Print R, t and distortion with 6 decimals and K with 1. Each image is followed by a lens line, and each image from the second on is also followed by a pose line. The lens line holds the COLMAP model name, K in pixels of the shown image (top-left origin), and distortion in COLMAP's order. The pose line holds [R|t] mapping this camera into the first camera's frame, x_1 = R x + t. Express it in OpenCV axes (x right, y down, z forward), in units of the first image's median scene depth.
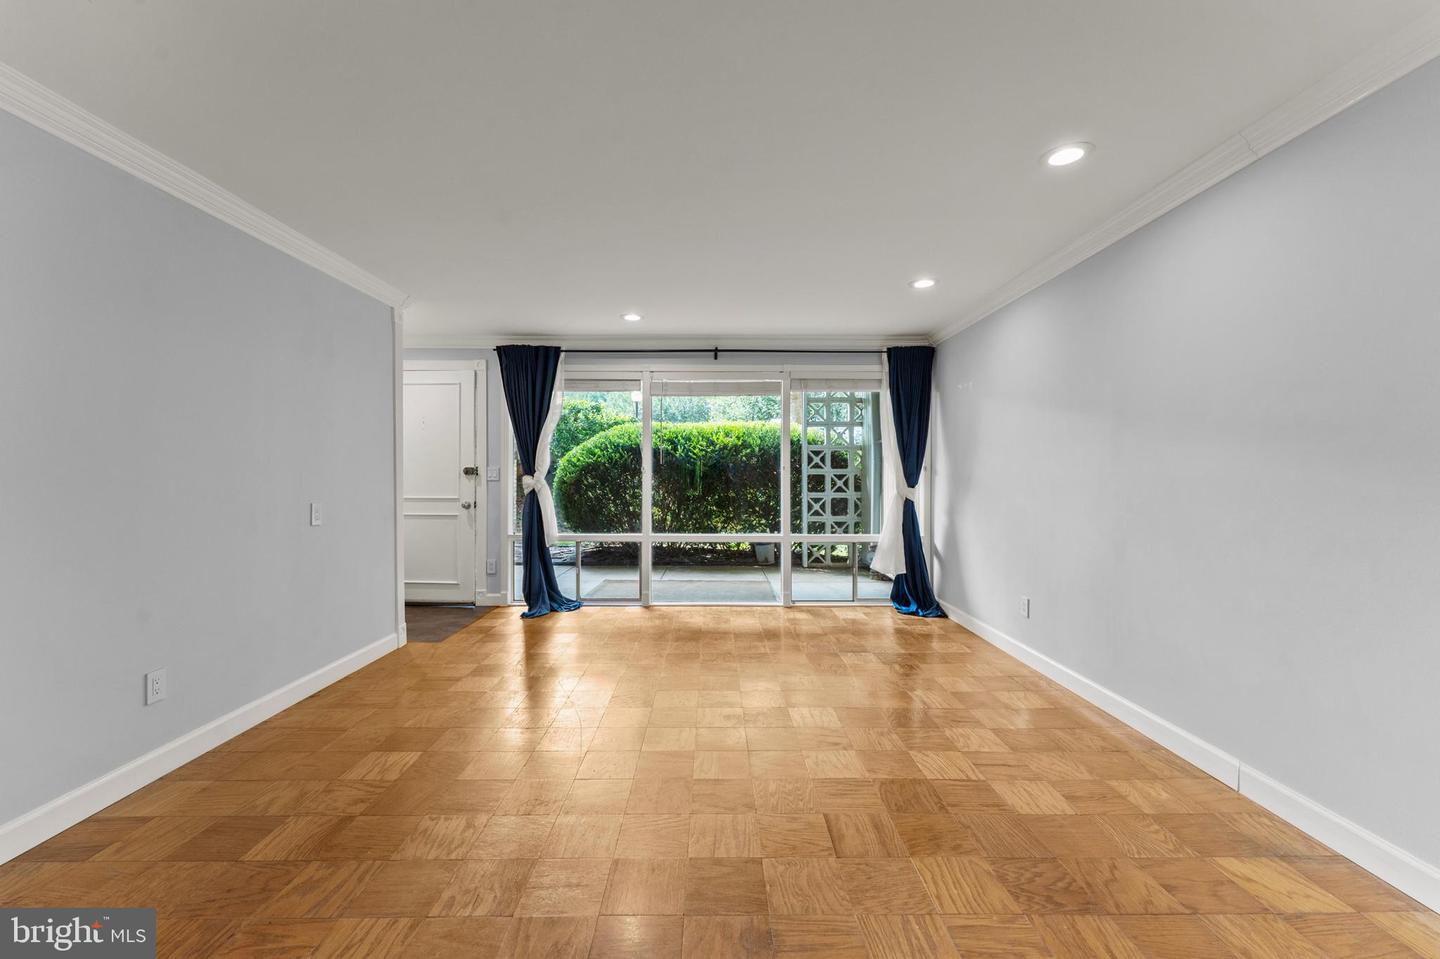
lens RADIAL K [[591.2, 0, 718.7], [0, 591.2, 477.6], [0, 0, 1]] dist [0.004515, 0.000671]
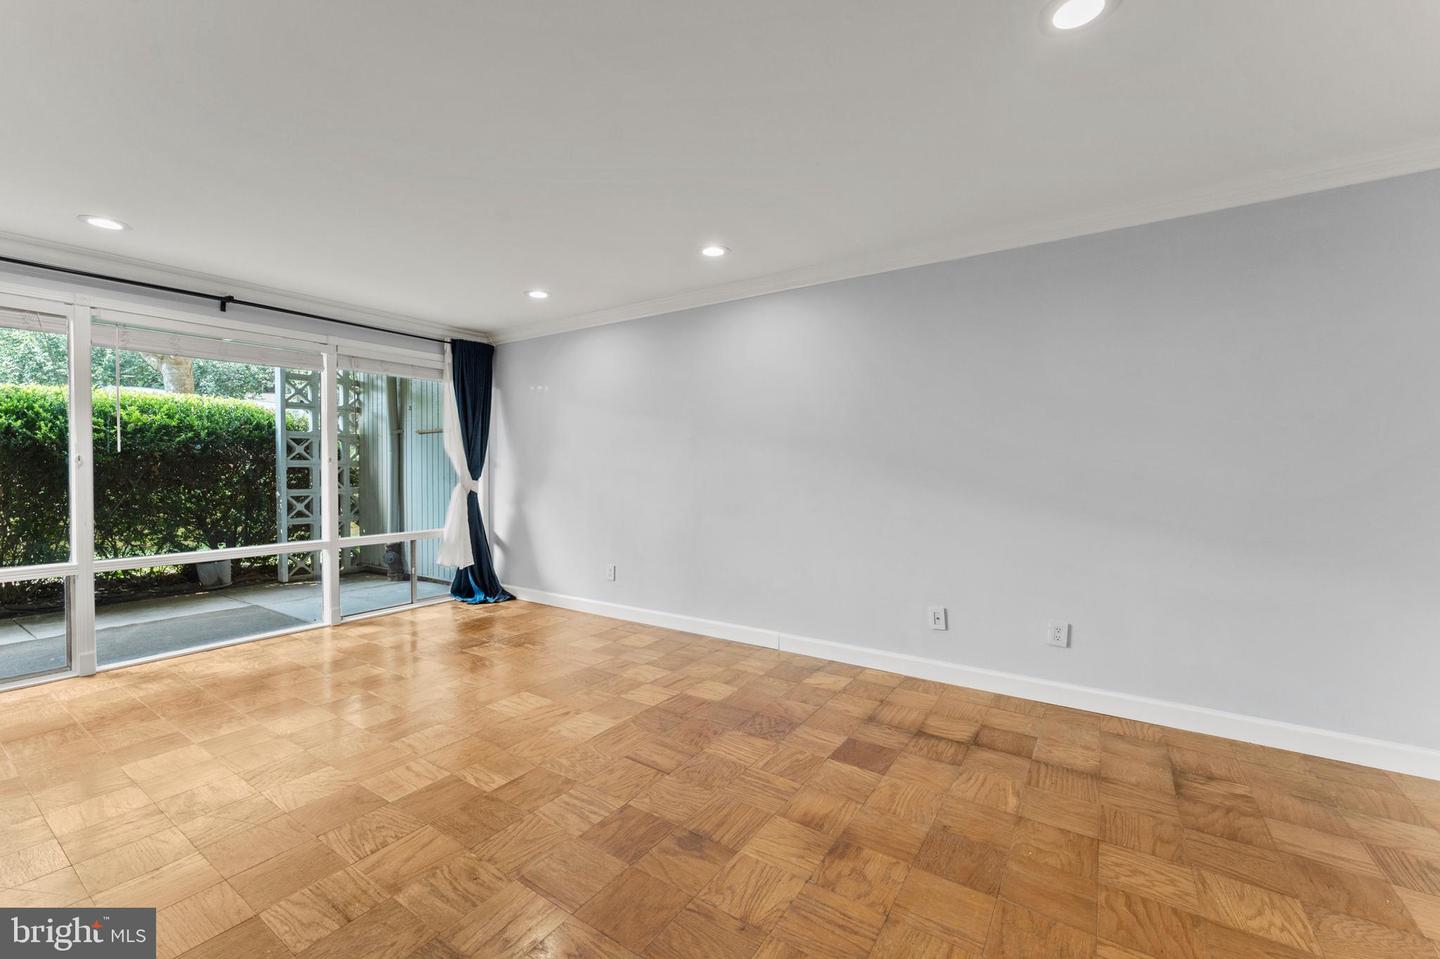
lens RADIAL K [[591.2, 0, 720.8], [0, 591.2, 474.4], [0, 0, 1]] dist [0.004515, 0.000671]
pose [[0.553258, -0.011544, 0.832930, -0.292655], [0.004850, 0.999932, 0.010637, -0.002003], [-0.832996, -0.001845, 0.553276, 0.081803]]
